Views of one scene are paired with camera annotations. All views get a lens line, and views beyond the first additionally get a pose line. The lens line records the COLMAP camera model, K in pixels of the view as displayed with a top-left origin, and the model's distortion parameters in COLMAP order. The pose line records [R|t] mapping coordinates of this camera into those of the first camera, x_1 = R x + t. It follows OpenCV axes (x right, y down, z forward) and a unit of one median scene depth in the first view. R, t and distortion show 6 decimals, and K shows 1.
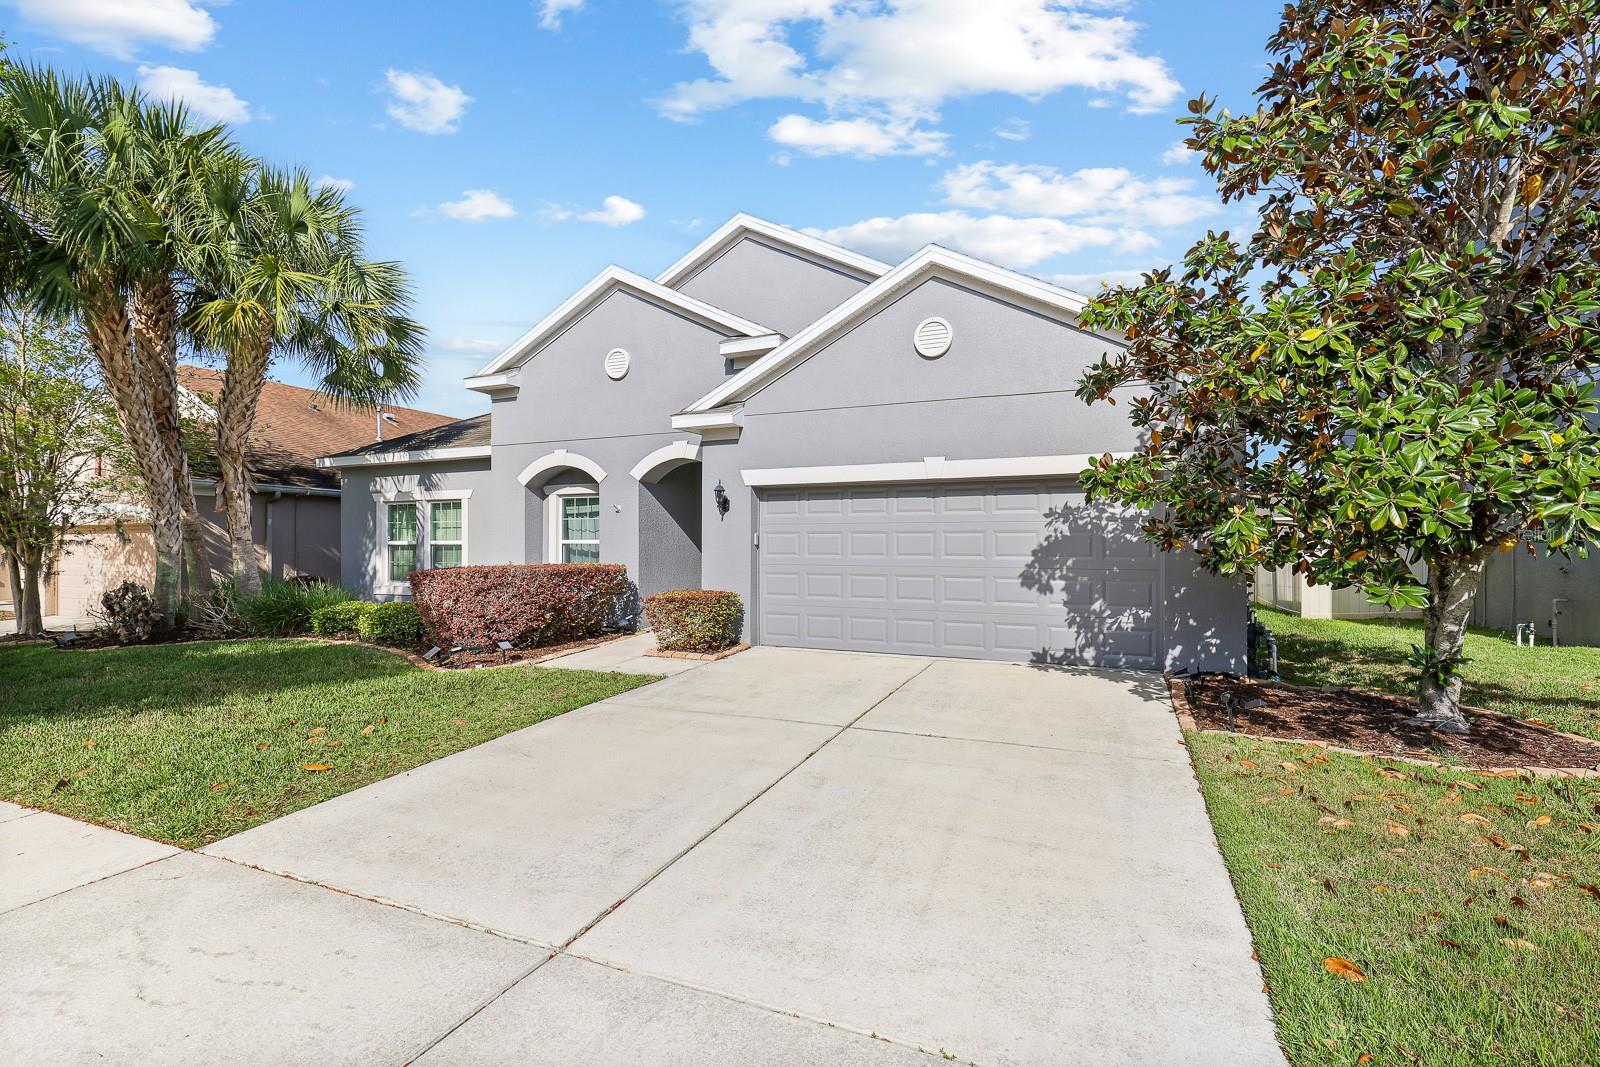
lens RADIAL K [[748.1, 0, 800.0], [0, 748.1, 533.5], [0, 0, 1]] dist [-0.000126, -0.000019]
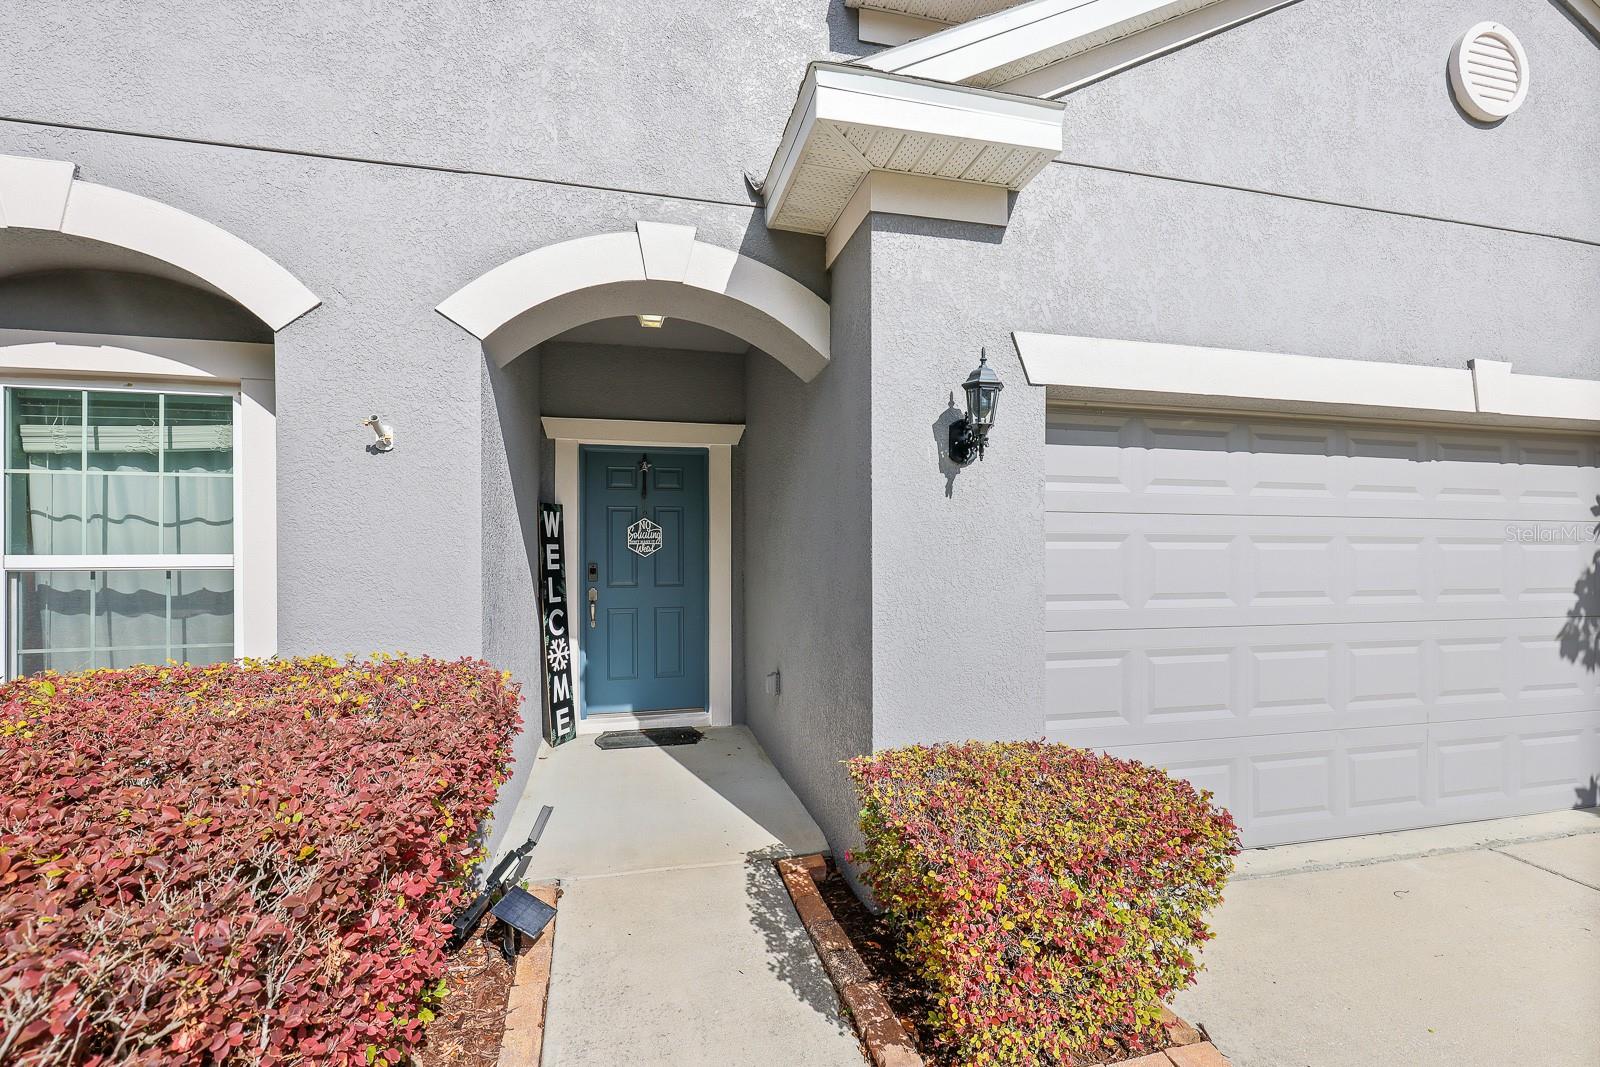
lens RADIAL K [[729.9, 0, 800.7], [0, 729.9, 567.4], [0, 0, 1]] dist [-0.001763, -0.000152]
pose [[0.780785, -0.006484, 0.624766, -0.263877], [-0.009710, 0.999699, 0.022511, 0.004794], [-0.624724, -0.023643, 0.780488, 0.647675]]
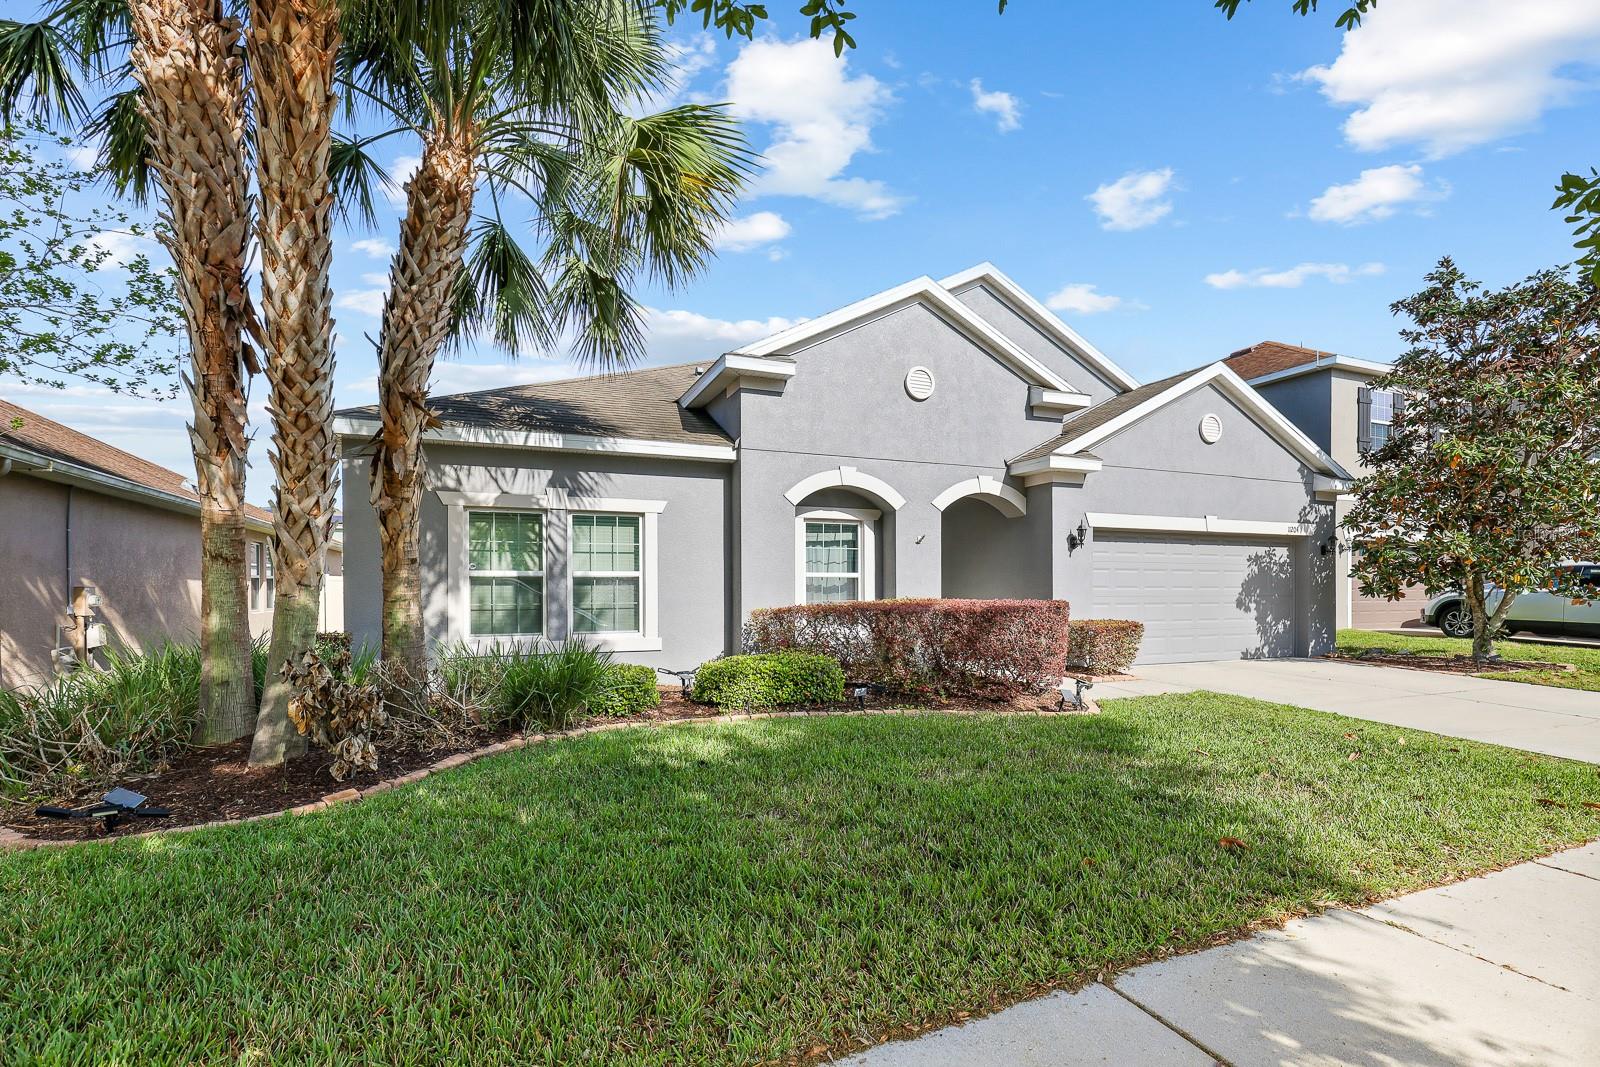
lens RADIAL K [[729.9, 0, 800.7], [0, 729.9, 567.4], [0, 0, 1]] dist [-0.001763, -0.000152]
pose [[0.685269, 0.013802, 0.728159, -0.919179], [-0.015096, 0.999875, -0.004745, 0.007386], [-0.728133, -0.007740, 0.685392, 0.444493]]
